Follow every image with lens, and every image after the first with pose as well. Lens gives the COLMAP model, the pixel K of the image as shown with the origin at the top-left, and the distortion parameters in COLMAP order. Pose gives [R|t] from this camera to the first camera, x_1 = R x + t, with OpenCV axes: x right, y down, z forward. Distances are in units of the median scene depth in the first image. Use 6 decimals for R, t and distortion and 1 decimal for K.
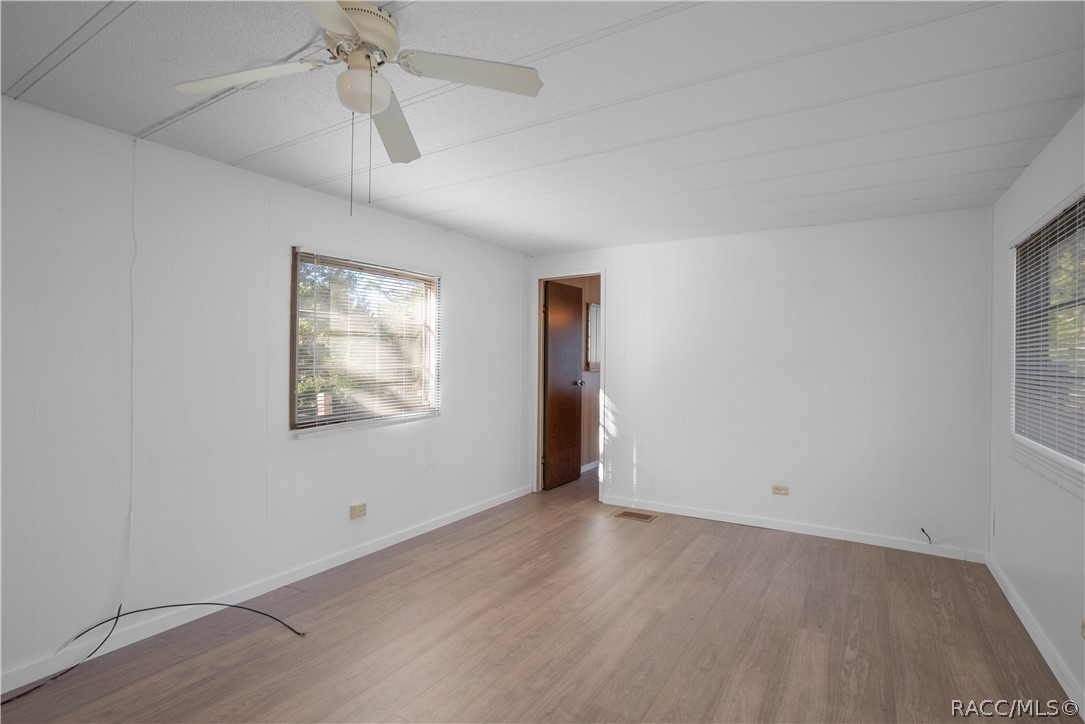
lens RADIAL K [[522.1, 0, 542.5], [0, 522.1, 362.0], [0, 0, 1]] dist [-0.070846, 0.030107]
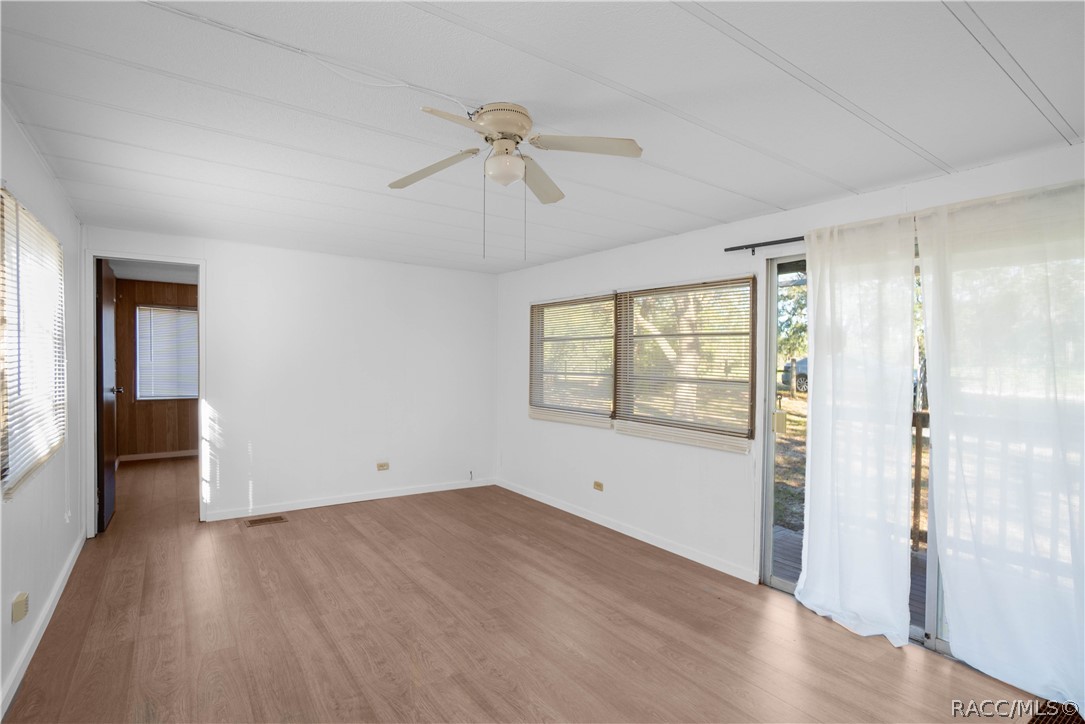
lens RADIAL K [[526.2, 0, 539.3], [0, 526.2, 342.5], [0, 0, 1]] dist [-0.025299, 0.000469]
pose [[0.384886, 0.037005, 0.922222, -0.714432], [-0.009440, 0.999302, -0.036158, -0.015831], [-0.922916, 0.005211, 0.384966, 0.173359]]
